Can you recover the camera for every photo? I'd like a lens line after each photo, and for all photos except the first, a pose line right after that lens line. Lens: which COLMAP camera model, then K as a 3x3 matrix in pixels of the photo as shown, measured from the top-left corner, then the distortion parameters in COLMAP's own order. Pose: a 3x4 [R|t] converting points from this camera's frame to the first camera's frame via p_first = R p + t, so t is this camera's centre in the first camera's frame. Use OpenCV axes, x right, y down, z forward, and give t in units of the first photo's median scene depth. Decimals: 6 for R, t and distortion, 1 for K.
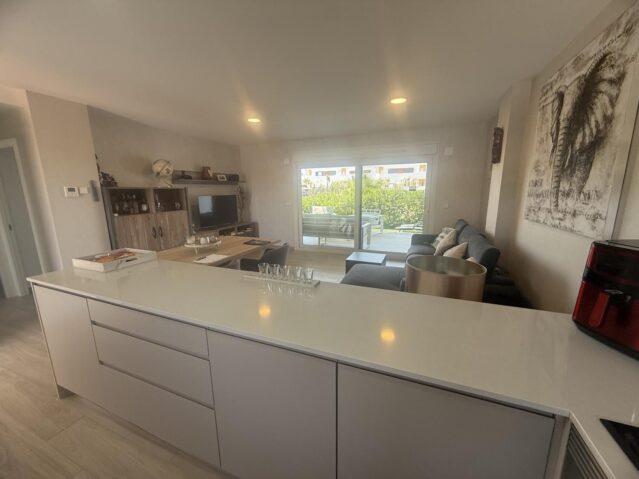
lens RADIAL K [[254.3, 0, 317.2], [0, 254.3, 238.2], [0, 0, 1]] dist [0.000047, 0.000038]
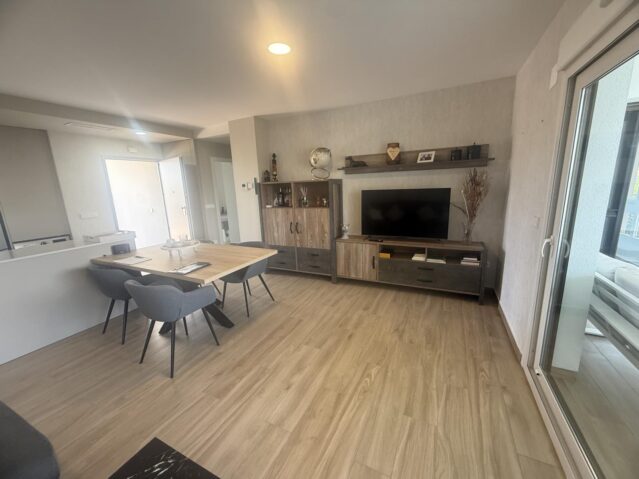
lens RADIAL K [[254.3, 0, 317.2], [0, 254.3, 238.2], [0, 0, 1]] dist [0.000047, 0.000038]
pose [[-0.067304, 0.220736, -0.973009, 0.400016], [-0.148998, 0.962060, 0.228559, -0.277676], [0.986544, 0.160360, -0.031862, 1.416375]]
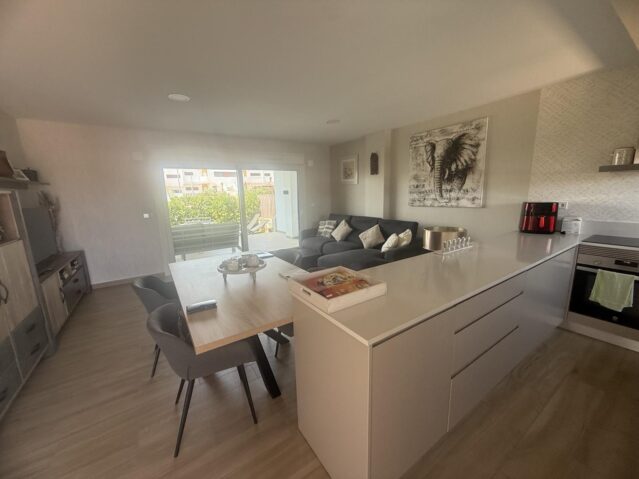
lens RADIAL K [[254.3, 0, 317.2], [0, 254.3, 238.2], [0, 0, 1]] dist [0.000047, 0.000038]
pose [[0.558289, -0.153783, 0.815269, -0.829440], [0.178137, 0.981971, 0.063242, -0.061069], [-0.810297, 0.109922, 0.575618, 0.382889]]
